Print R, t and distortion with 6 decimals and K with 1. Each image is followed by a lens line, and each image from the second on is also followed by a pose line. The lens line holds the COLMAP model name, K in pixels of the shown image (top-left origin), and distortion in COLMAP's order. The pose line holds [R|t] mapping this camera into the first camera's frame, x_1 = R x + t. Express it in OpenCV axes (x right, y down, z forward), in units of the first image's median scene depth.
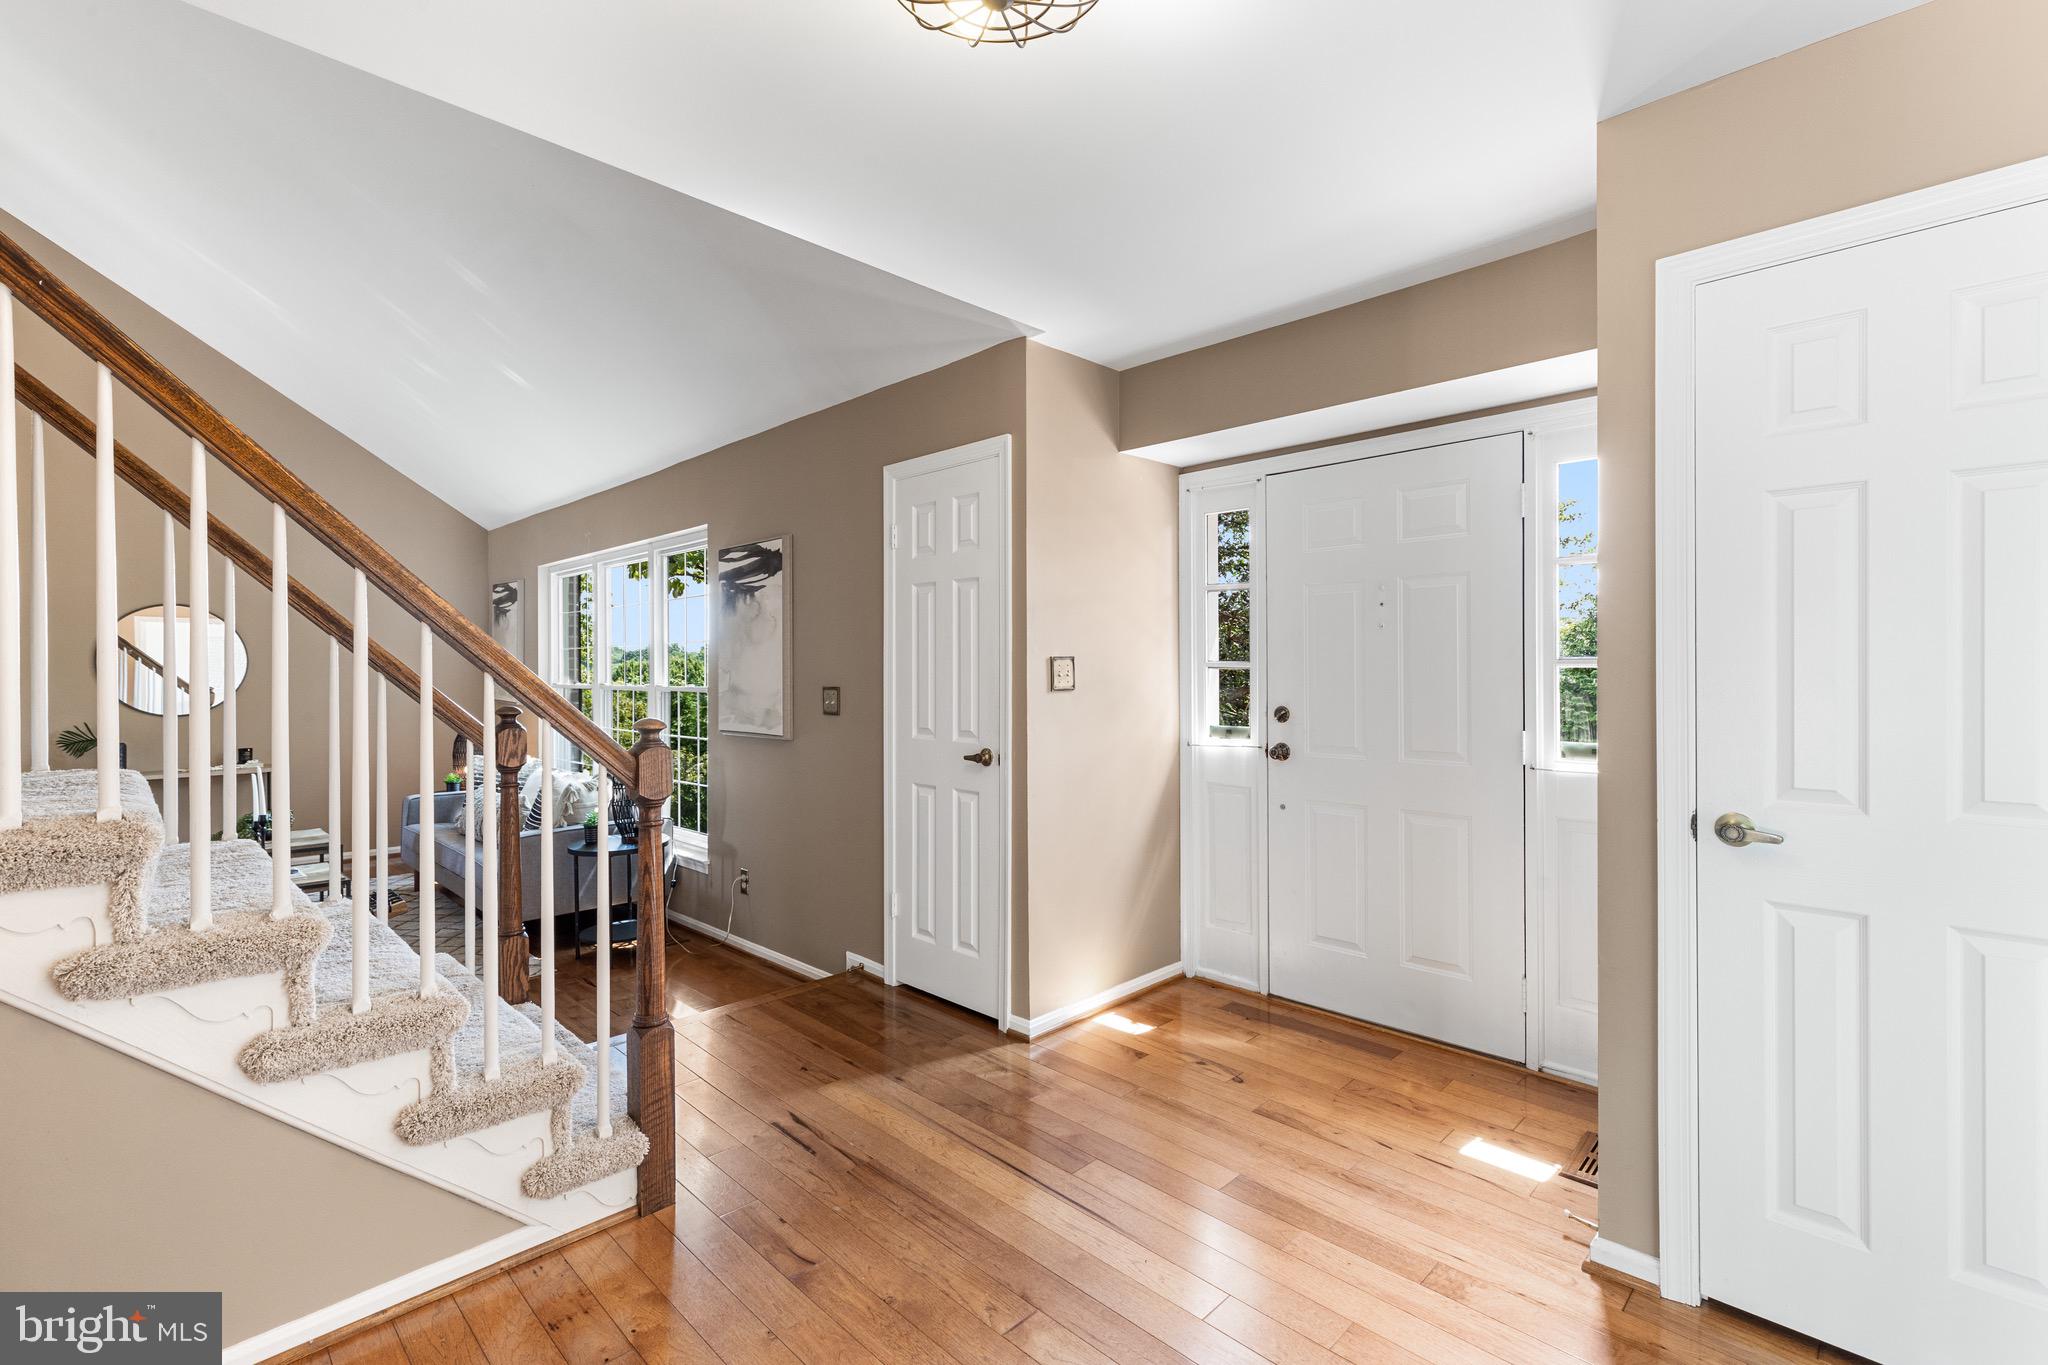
lens RADIAL K [[916.5, 0, 1055.4], [0, 916.5, 677.5], [0, 0, 1]] dist [0.004764, -0.001087]
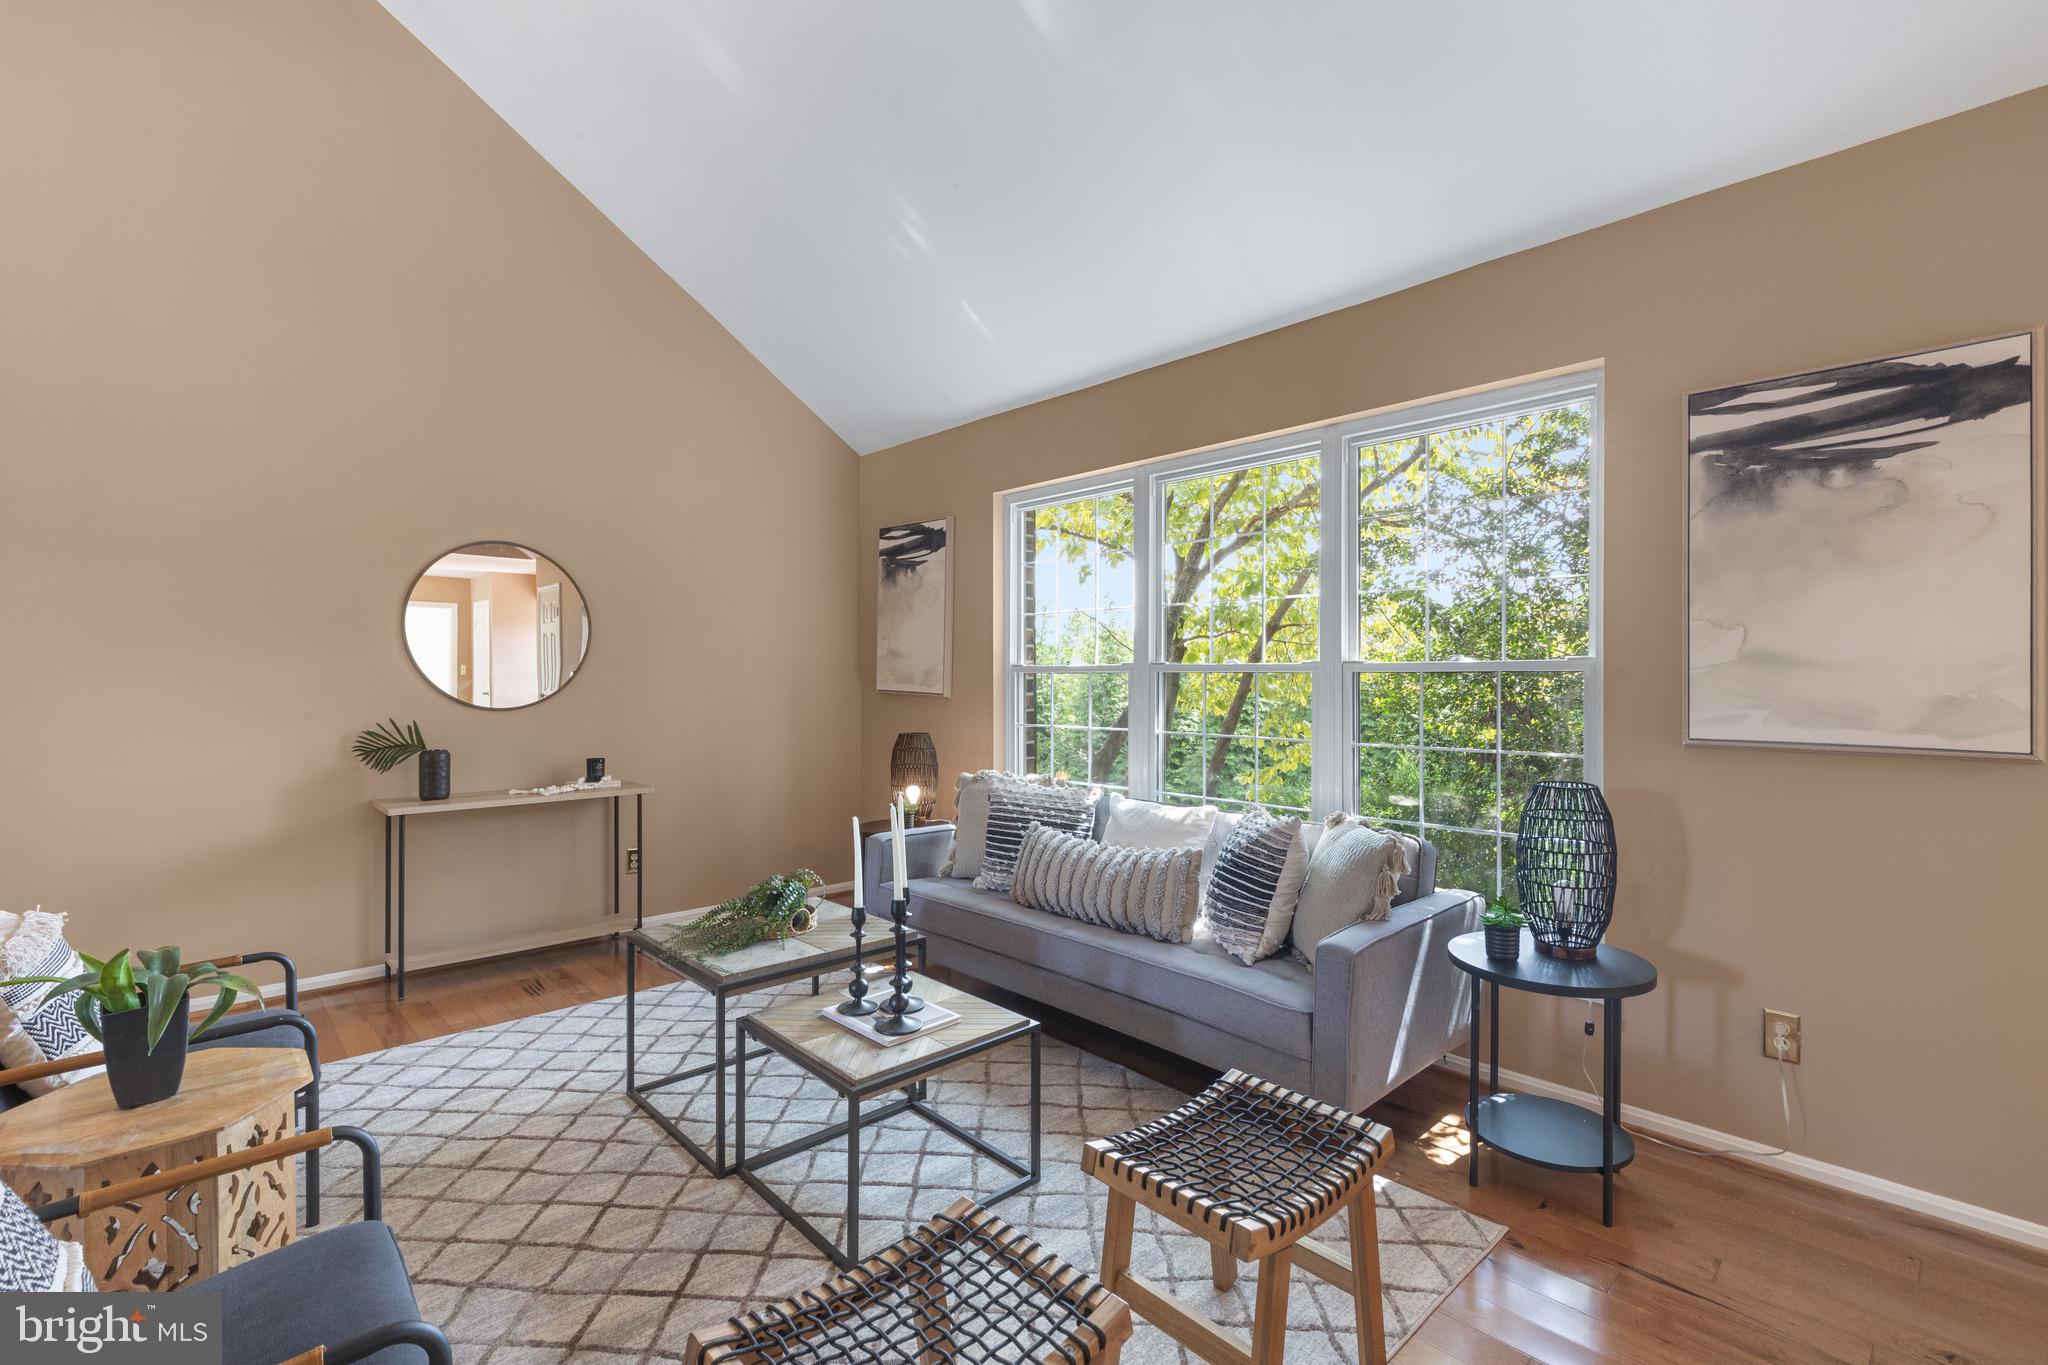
lens RADIAL K [[916.5, 0, 1026.1], [0, 916.5, 676.0], [0, 0, 1]] dist [0.004764, -0.001087]
pose [[0.998069, -0.002239, -0.062082, -0.745603], [0.002478, 0.999990, 0.003770, 0.018912], [0.062073, -0.003917, 0.998064, 0.477012]]
